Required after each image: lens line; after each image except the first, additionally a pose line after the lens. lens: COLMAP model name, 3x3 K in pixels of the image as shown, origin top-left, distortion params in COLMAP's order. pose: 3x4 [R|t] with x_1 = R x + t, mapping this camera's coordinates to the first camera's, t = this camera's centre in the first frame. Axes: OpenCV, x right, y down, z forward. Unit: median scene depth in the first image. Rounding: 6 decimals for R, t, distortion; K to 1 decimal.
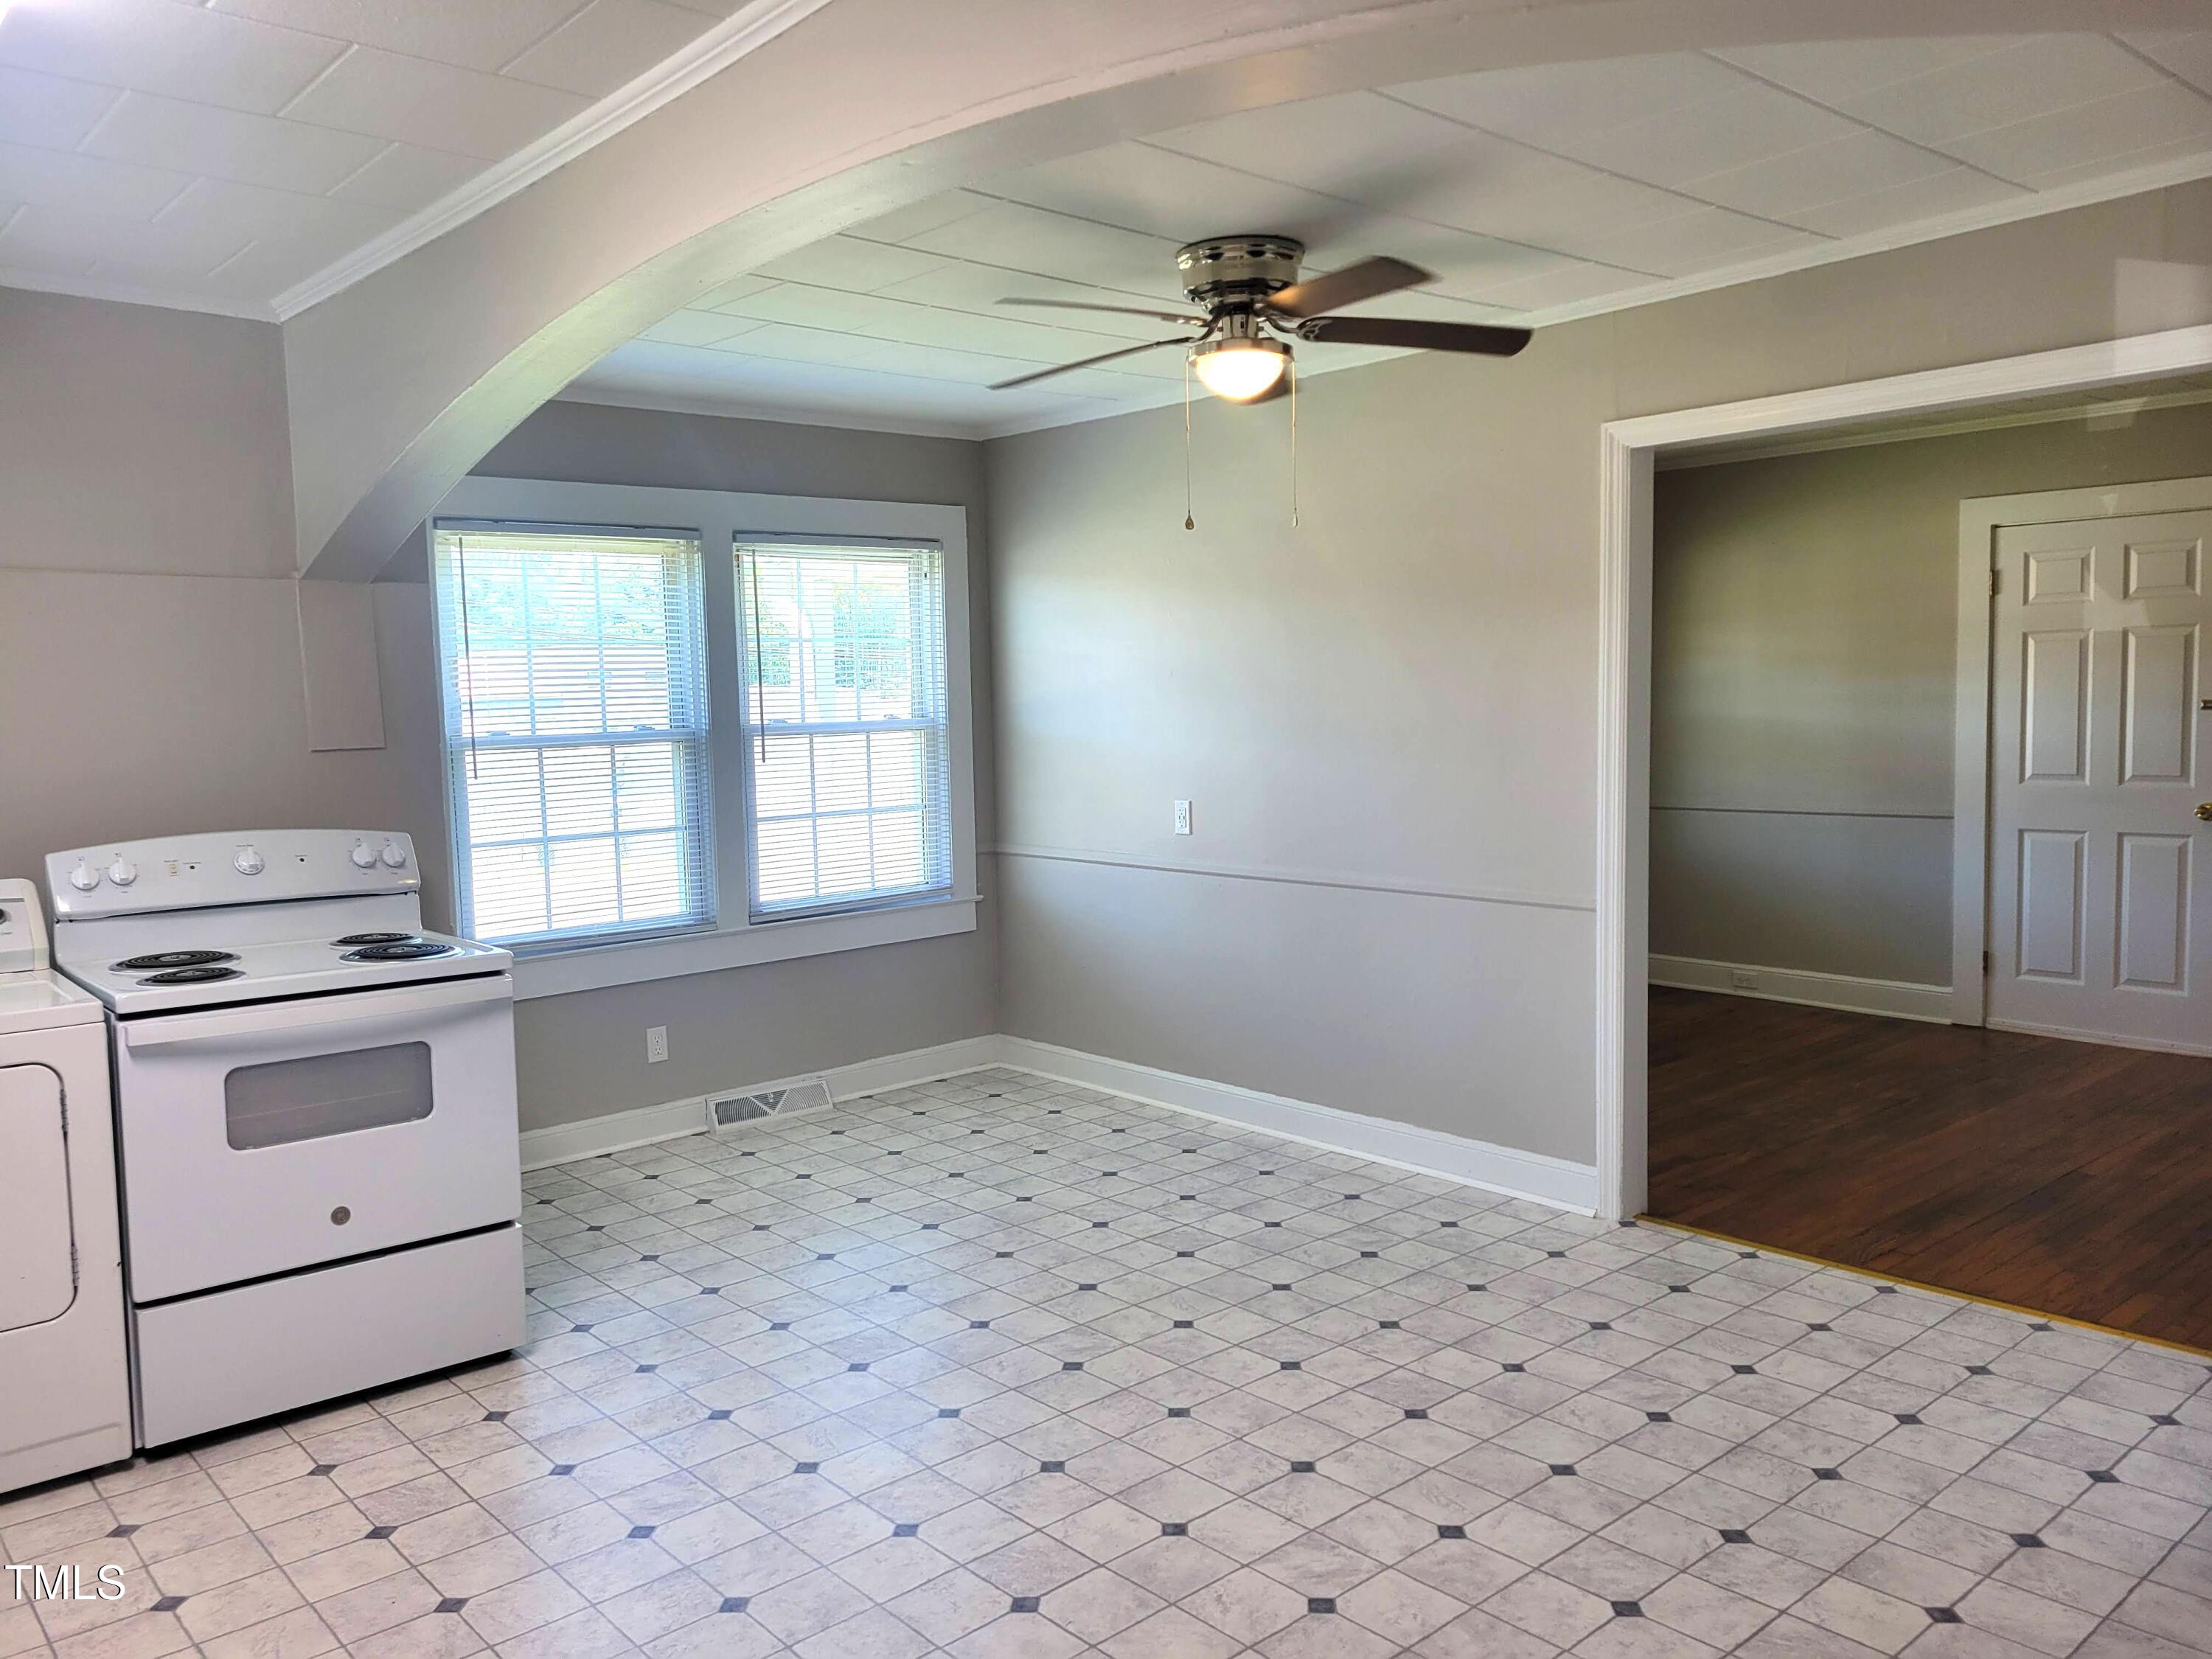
lens RADIAL K [[1649.7, 0, 1101.6], [0, 1649.7, 841.4], [0, 0, 1]] dist [0.053736, -0.035572]
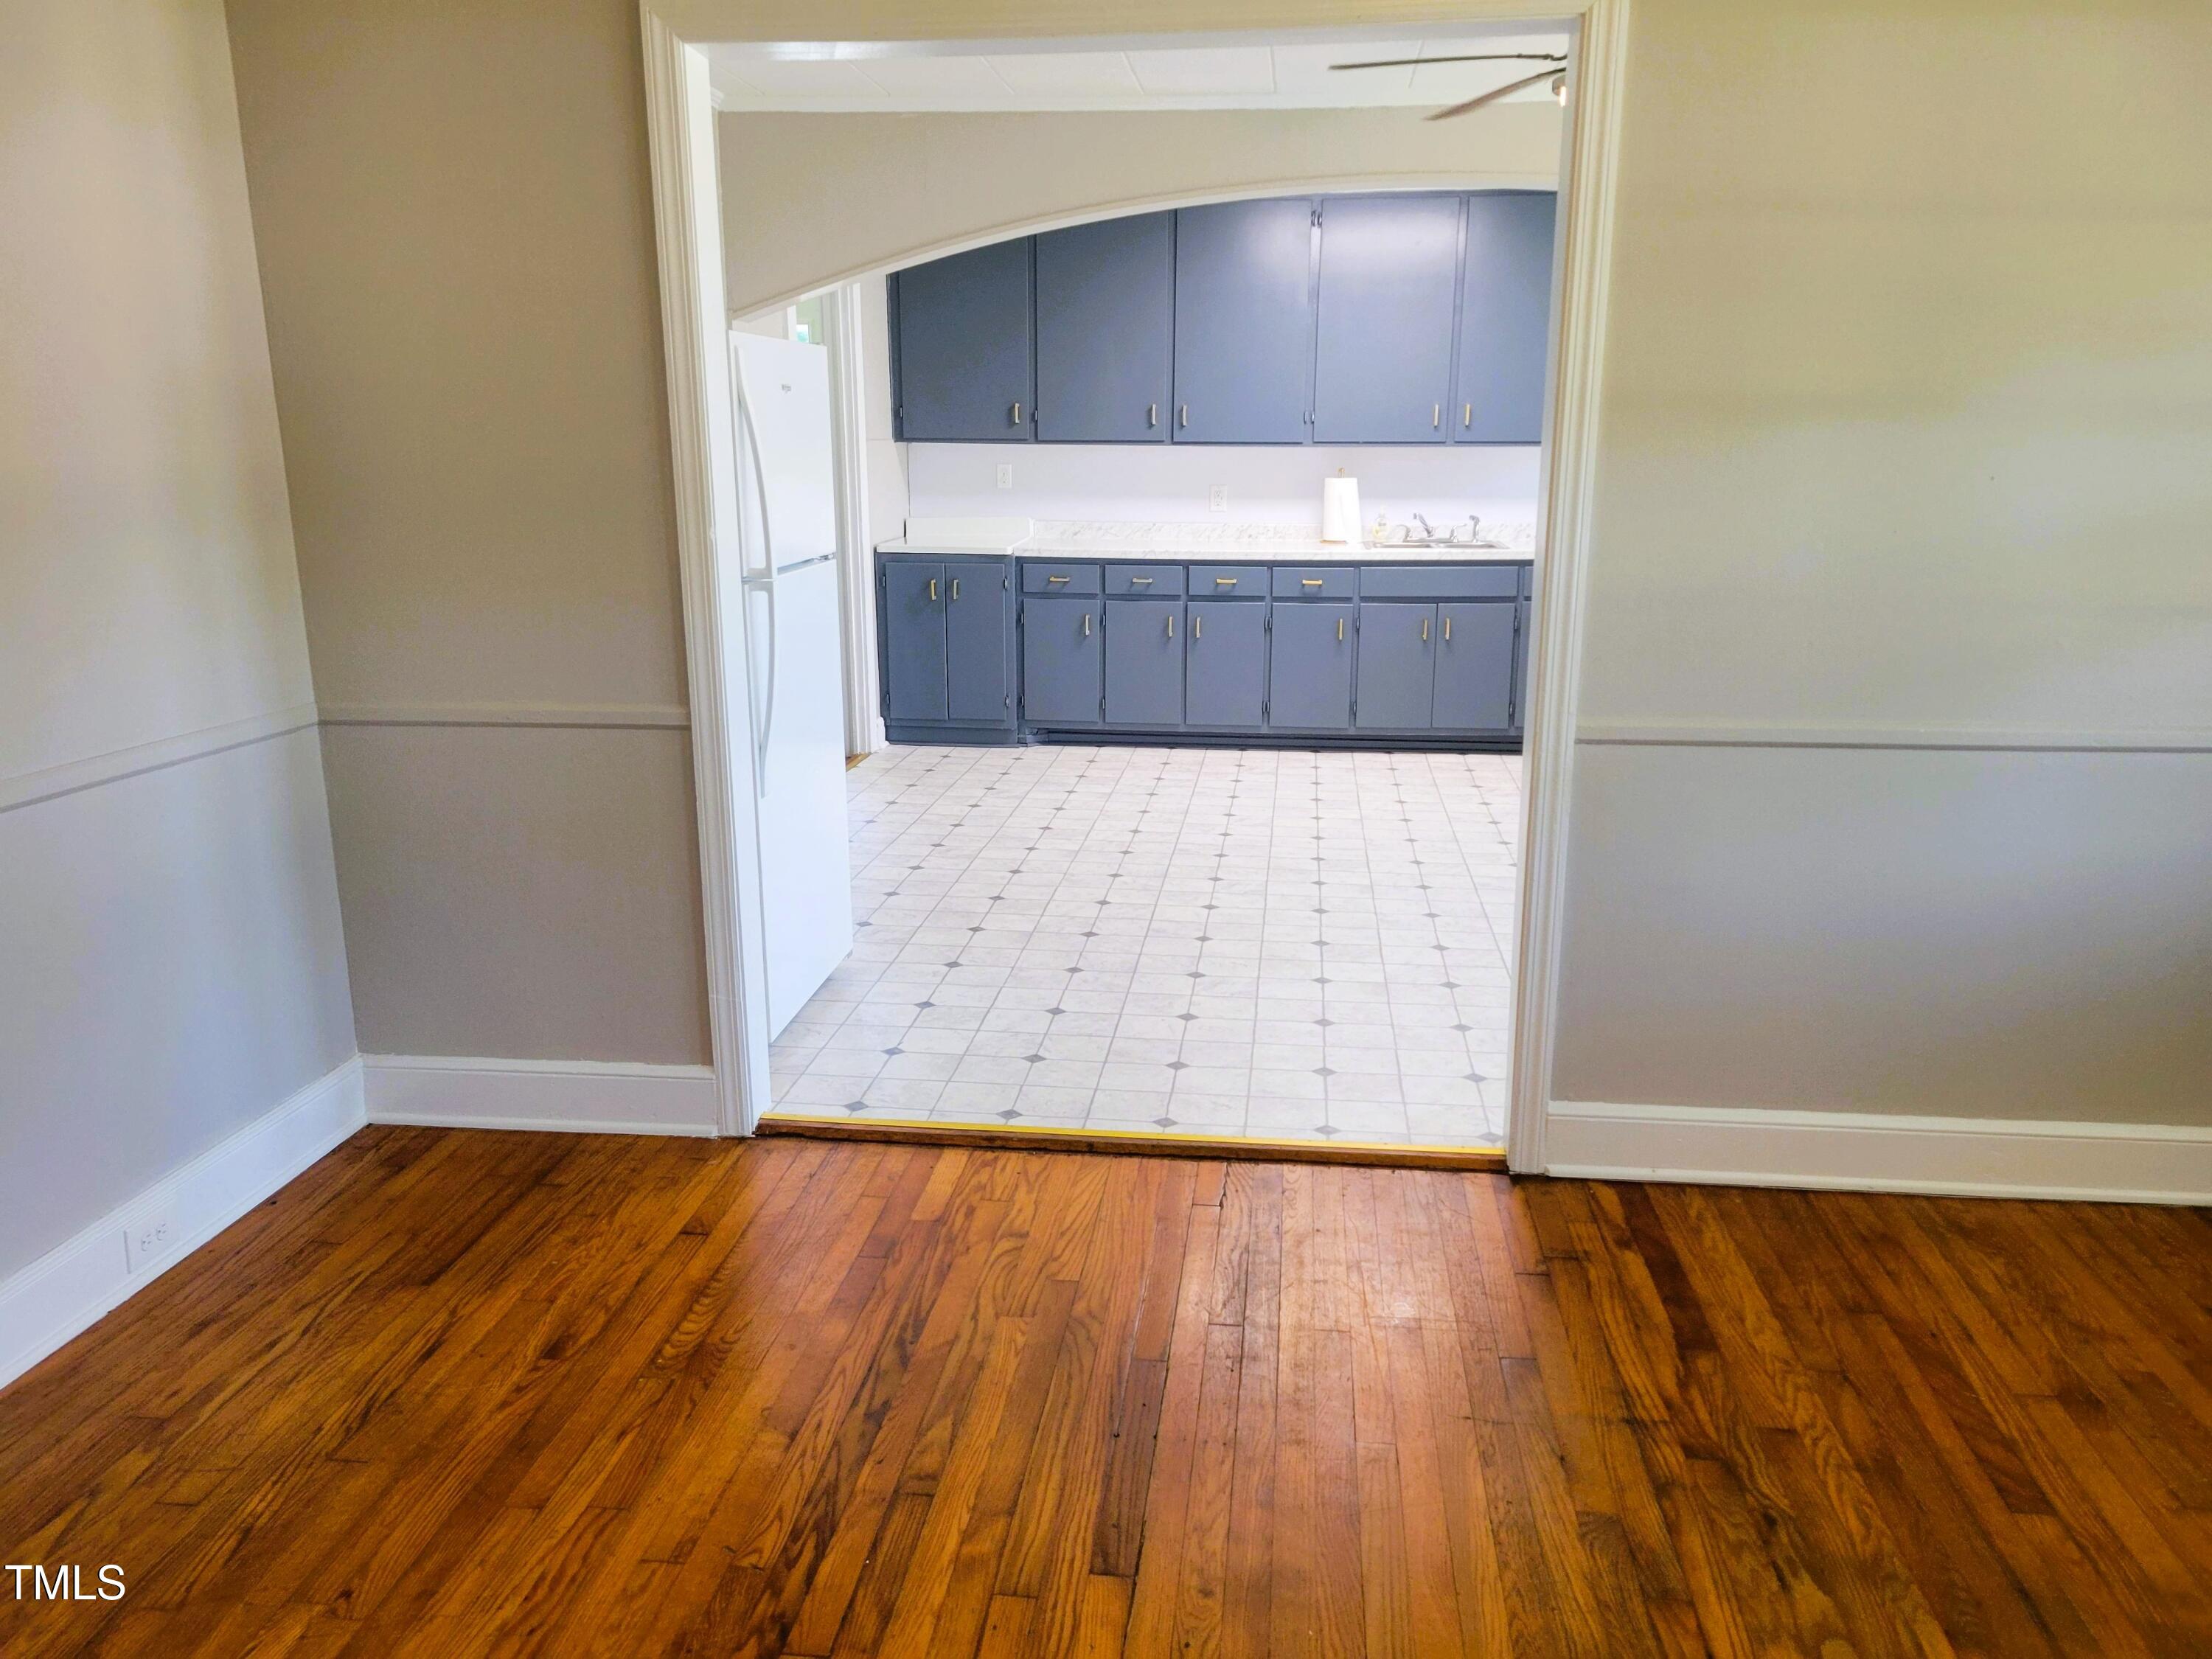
lens RADIAL K [[1673.4, 0, 1109.4], [0, 1673.4, 872.8], [0, 0, 1]] dist [0.038757, -0.006665]
pose [[-0.743296, 0.191745, -0.640893, 1.099472], [-0.035781, 0.945274, 0.324310, -0.154908], [0.668005, 0.263990, -0.695758, 1.657680]]
